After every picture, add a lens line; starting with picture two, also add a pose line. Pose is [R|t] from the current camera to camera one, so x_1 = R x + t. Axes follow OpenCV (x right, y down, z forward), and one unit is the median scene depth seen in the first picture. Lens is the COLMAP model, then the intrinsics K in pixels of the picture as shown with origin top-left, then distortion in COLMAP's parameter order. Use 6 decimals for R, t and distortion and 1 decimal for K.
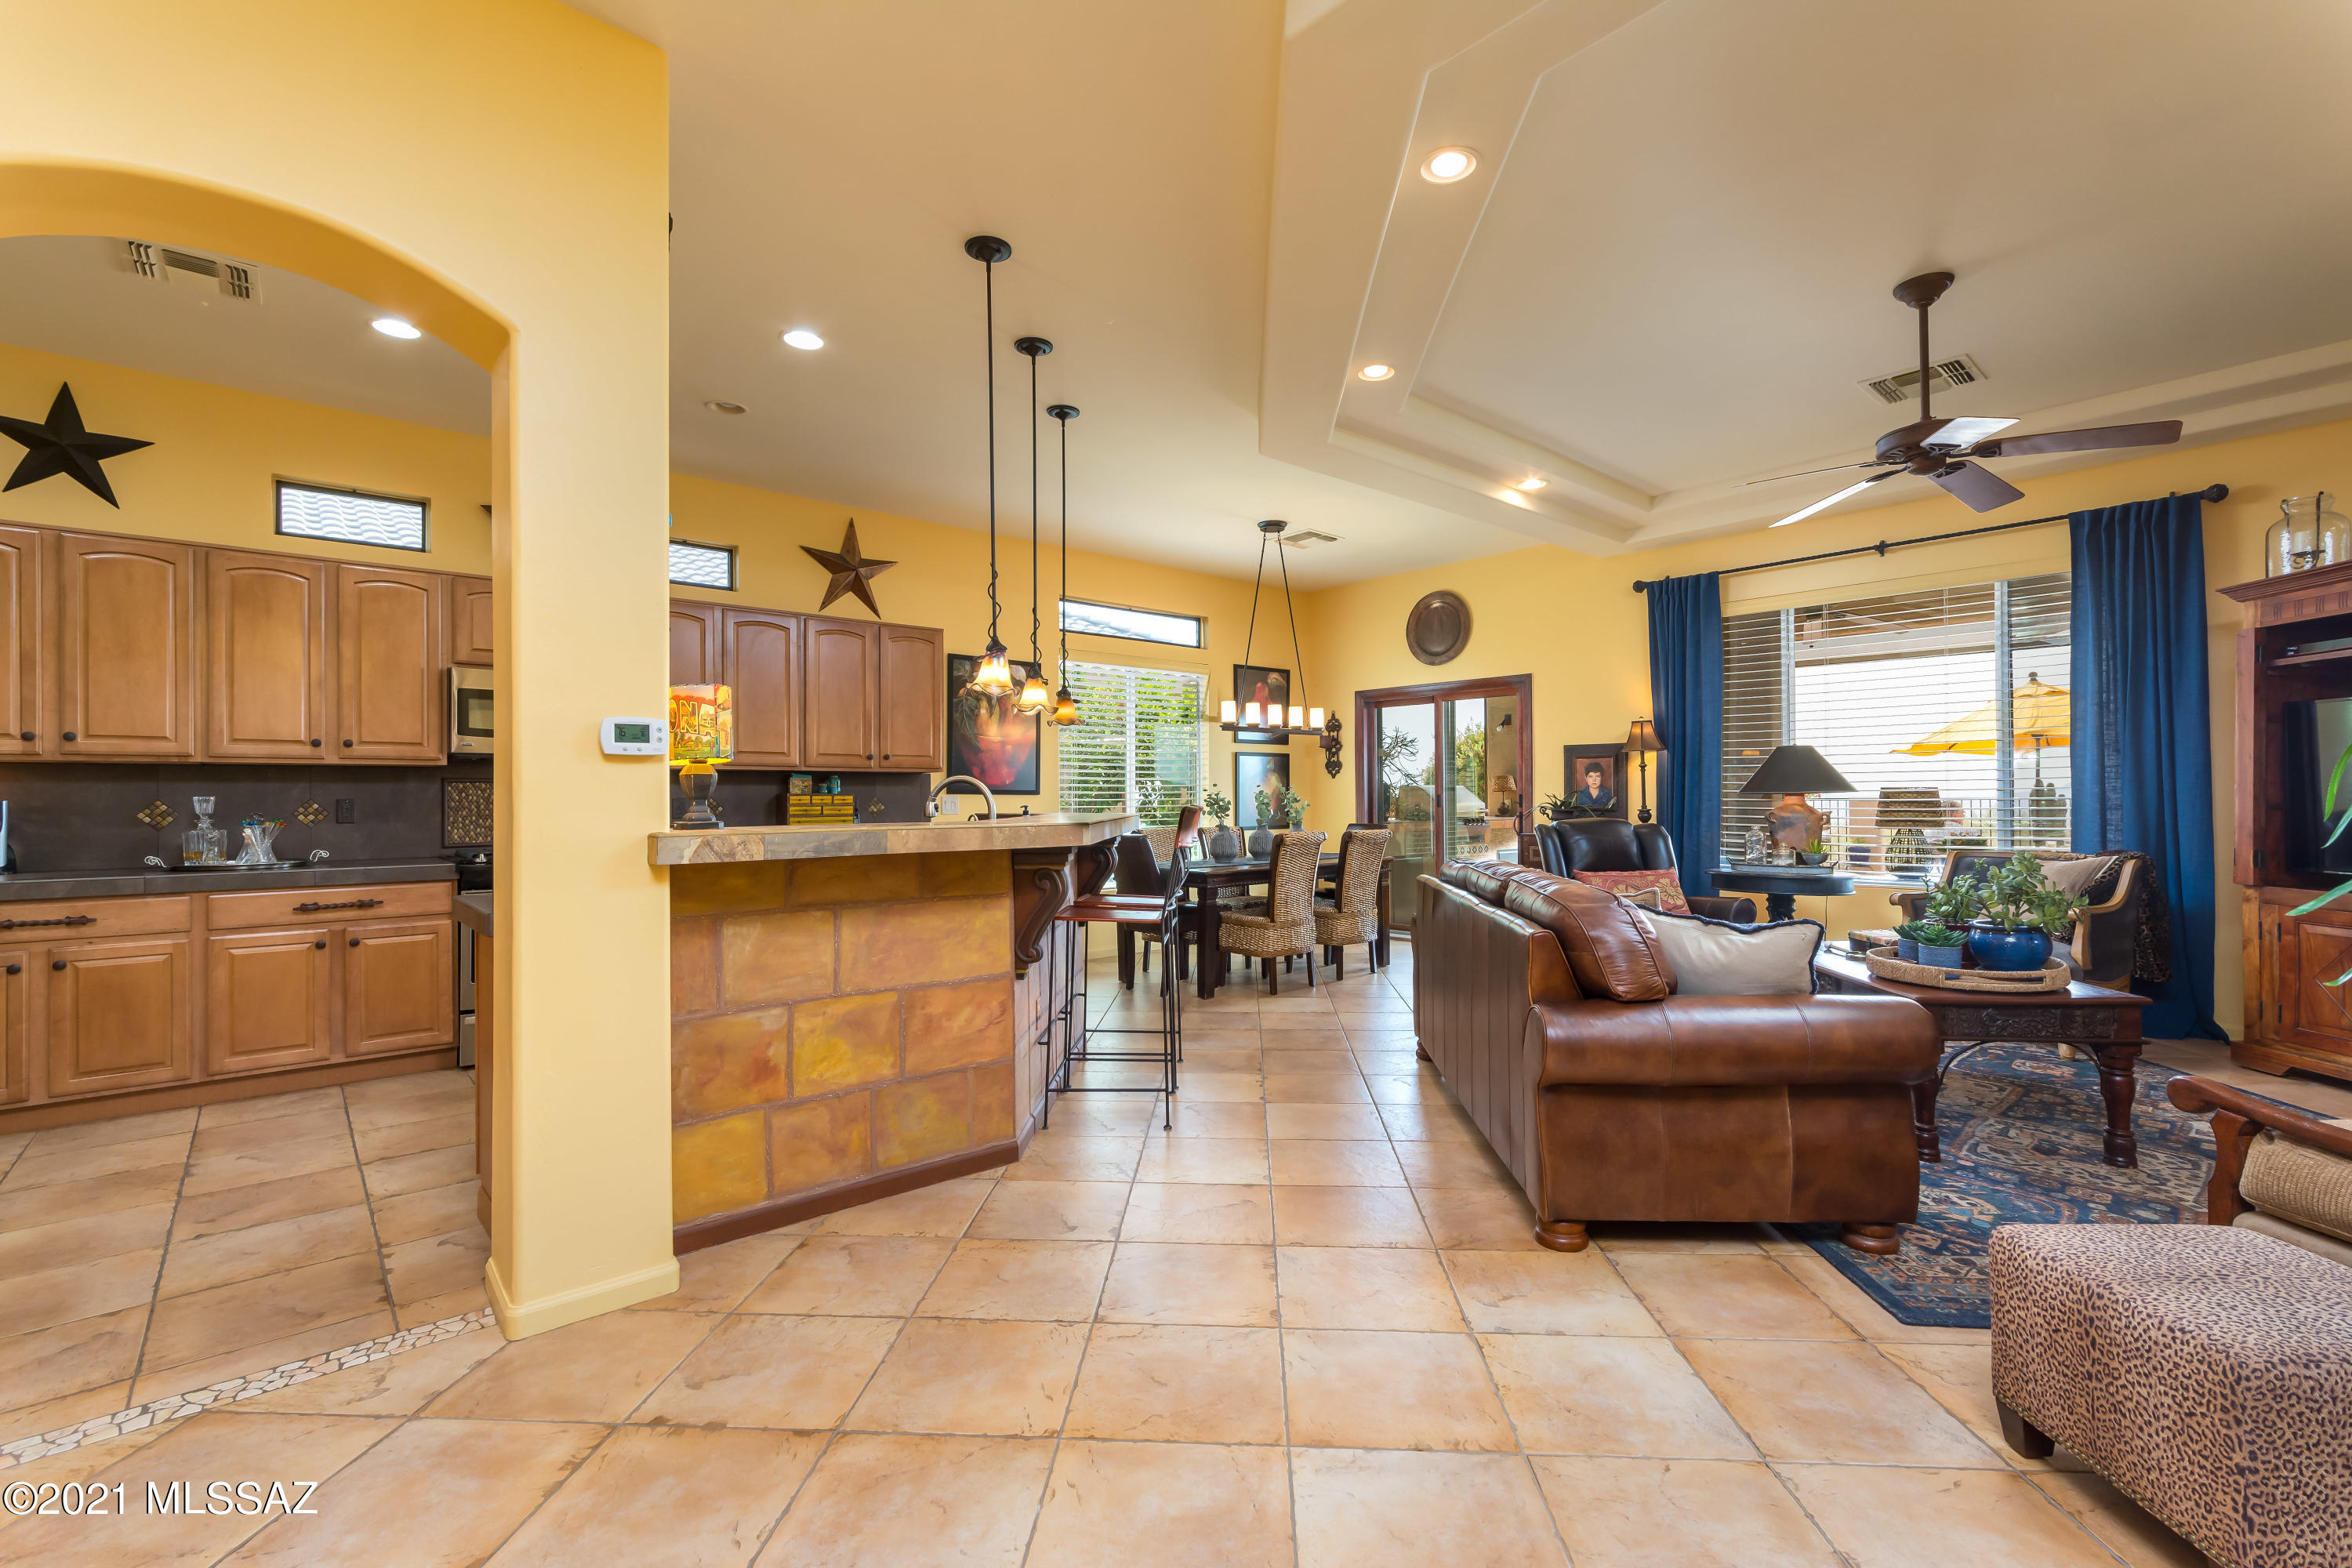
lens RADIAL K [[1024.2, 0, 1178.6], [0, 1024.2, 792.7], [0, 0, 1]] dist [-0.004854, 0.003166]
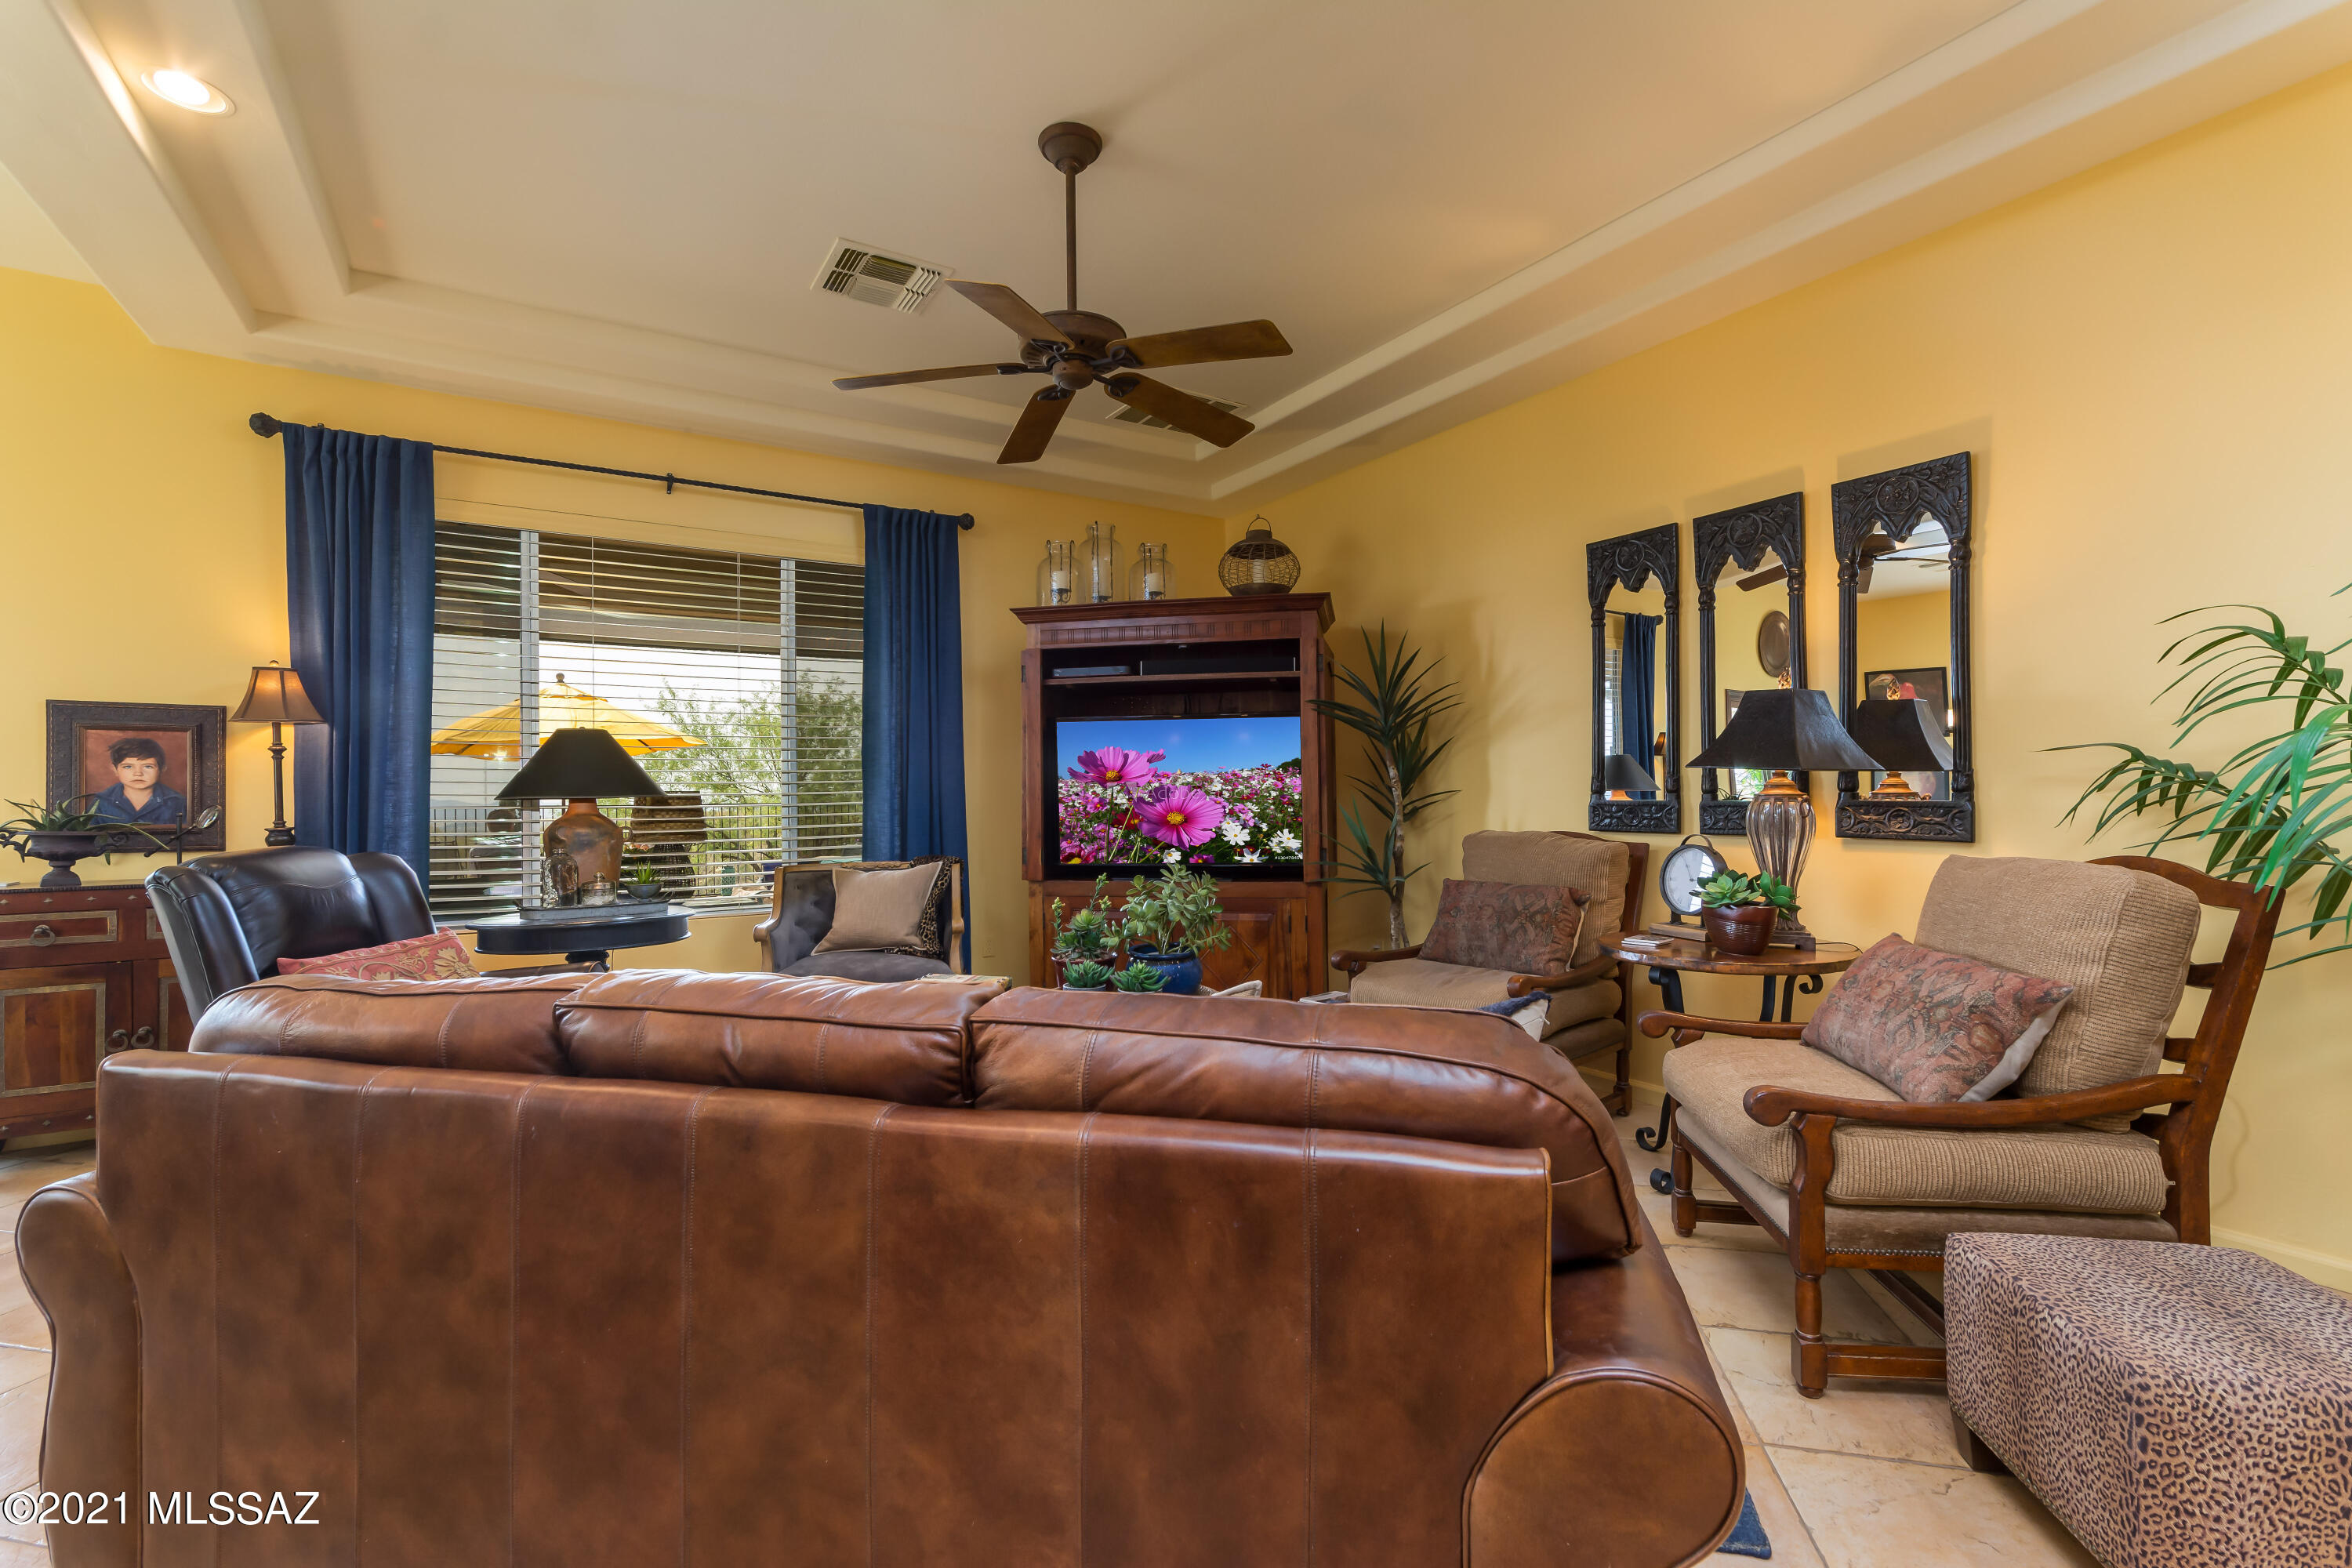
lens RADIAL K [[1024.2, 0, 1175.2], [0, 1024.2, 790.5], [0, 0, 1]] dist [-0.004854, 0.003166]
pose [[0.158813, 0.009040, 0.987267, -0.021647], [0.002422, 0.999952, -0.009546, 0.003788], [-0.987306, 0.003907, 0.158783, 0.626685]]
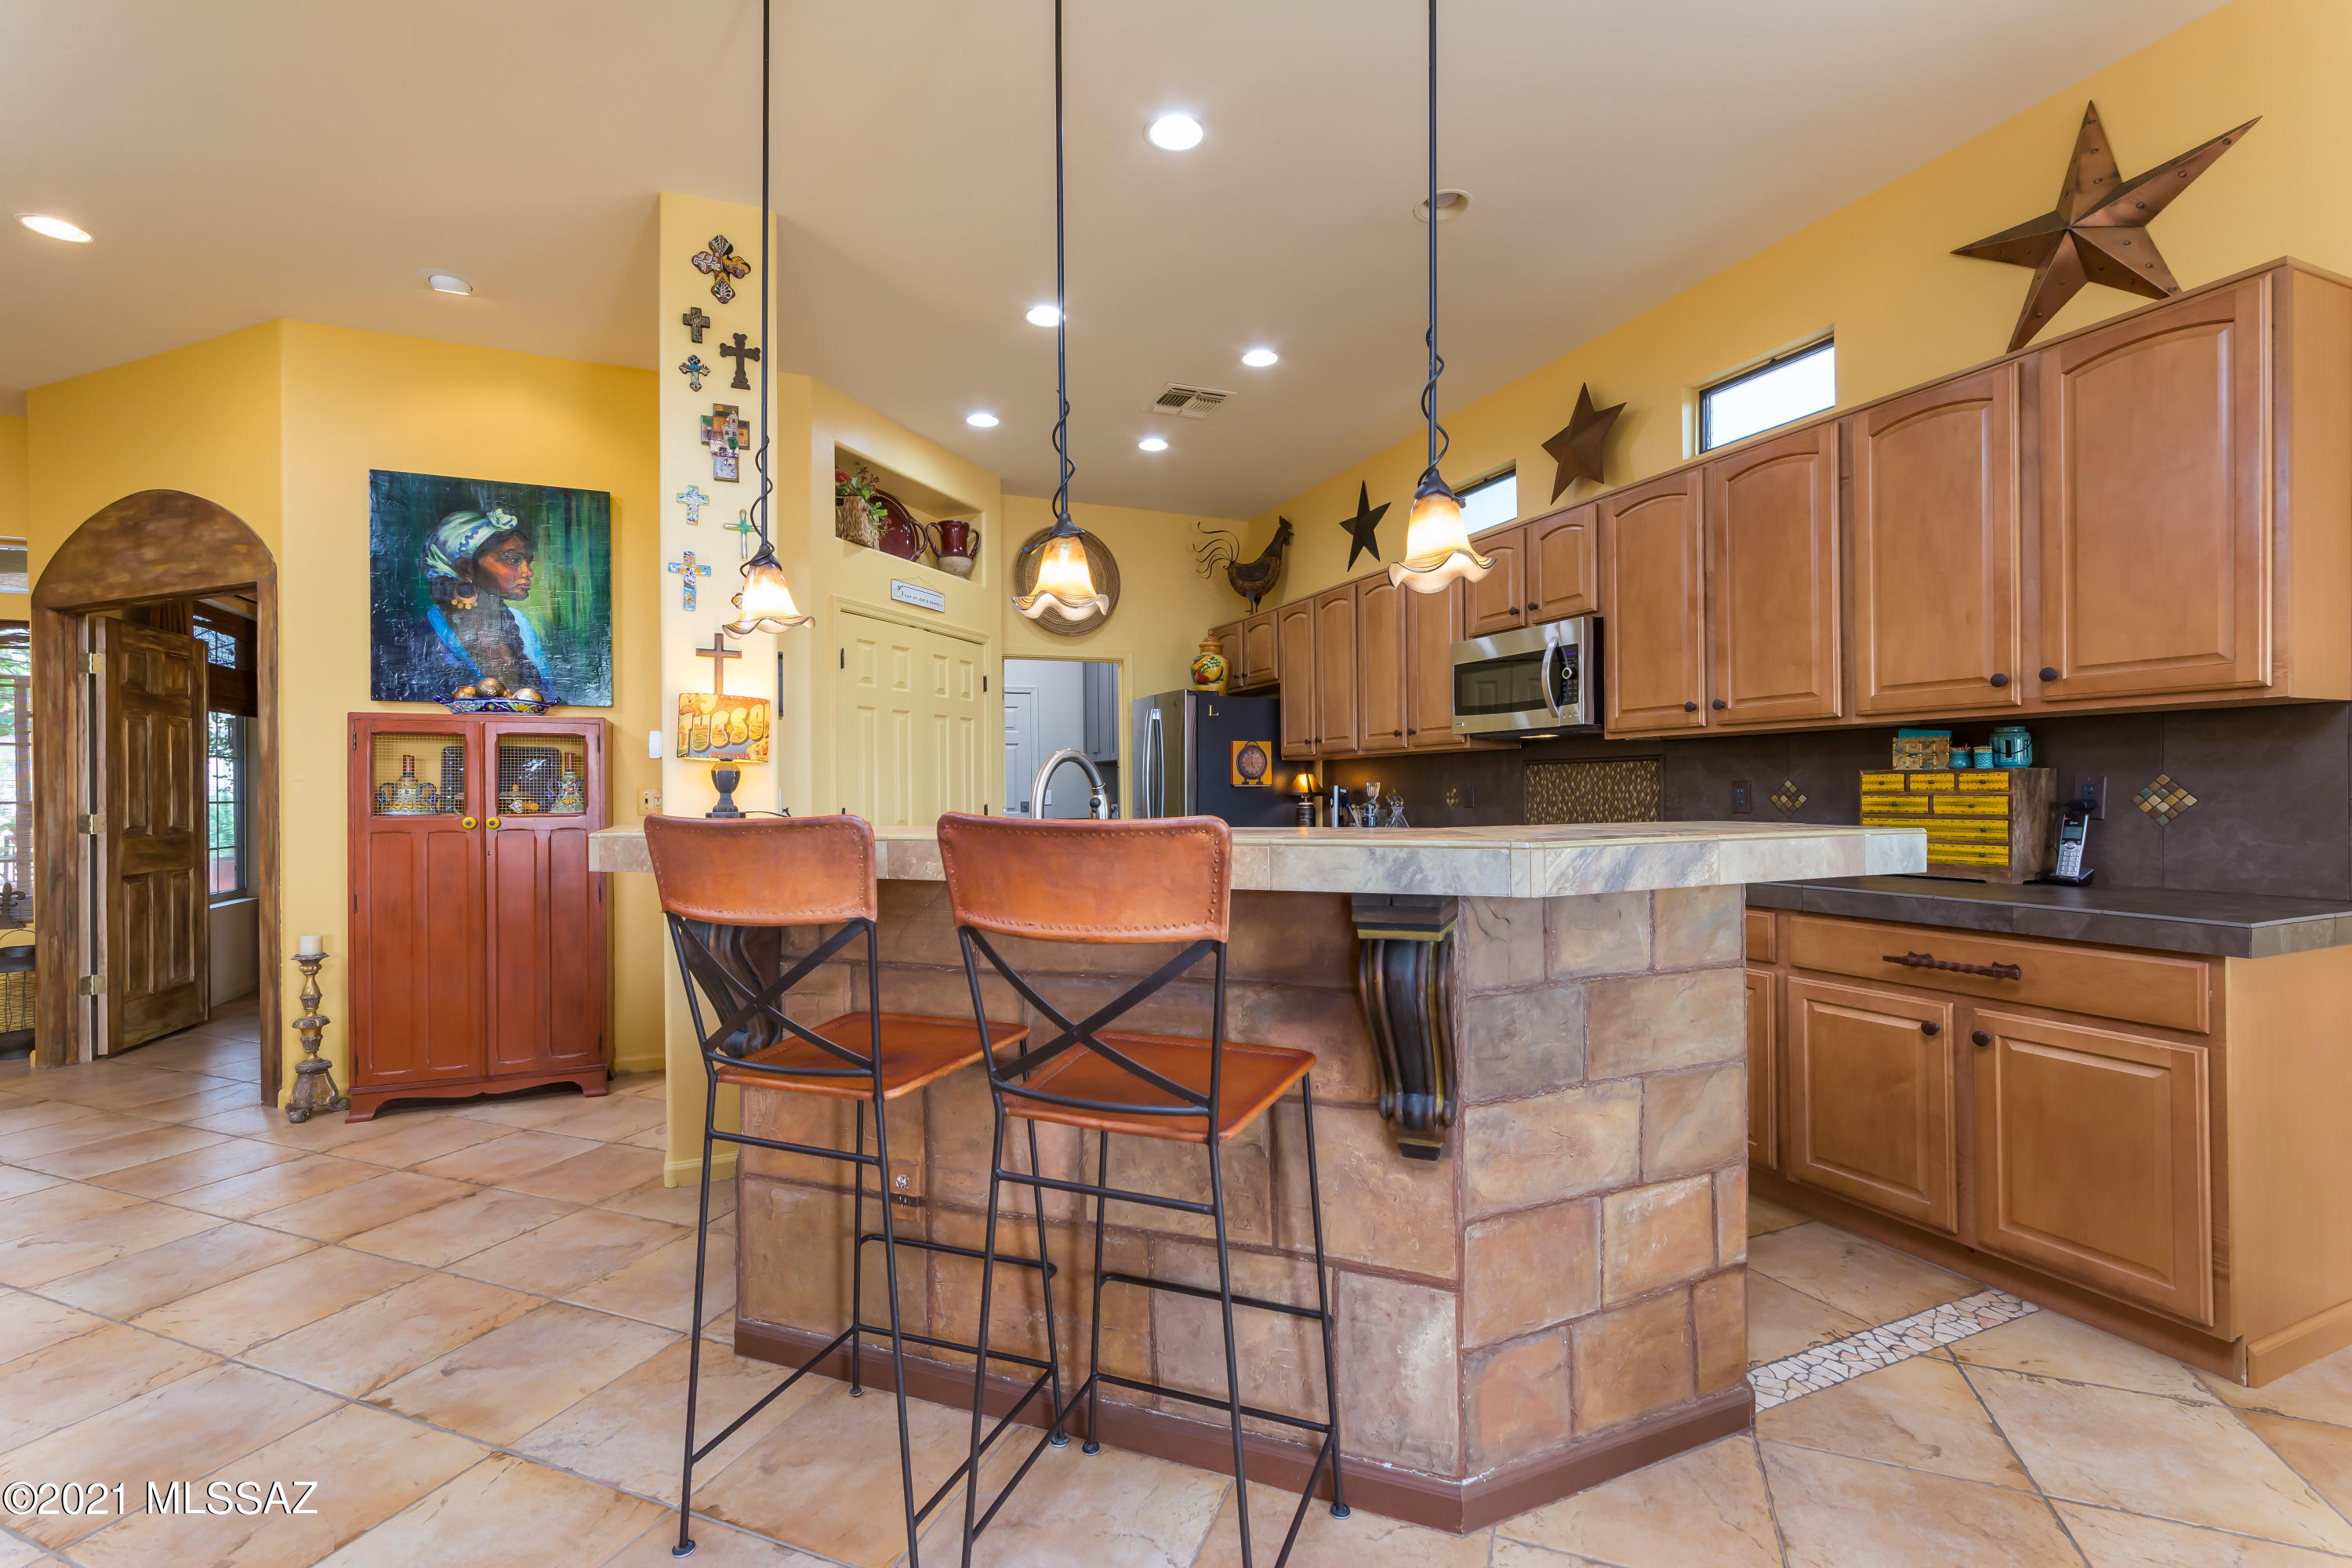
lens RADIAL K [[1024.2, 0, 1173.7], [0, 1024.2, 787.6], [0, 0, 1]] dist [-0.004854, 0.003166]
pose [[-0.307465, 0.006487, -0.951537, 0.266224], [0.016577, 0.999862, 0.001460, 0.003796], [0.951415, -0.015325, -0.307530, 1.047722]]
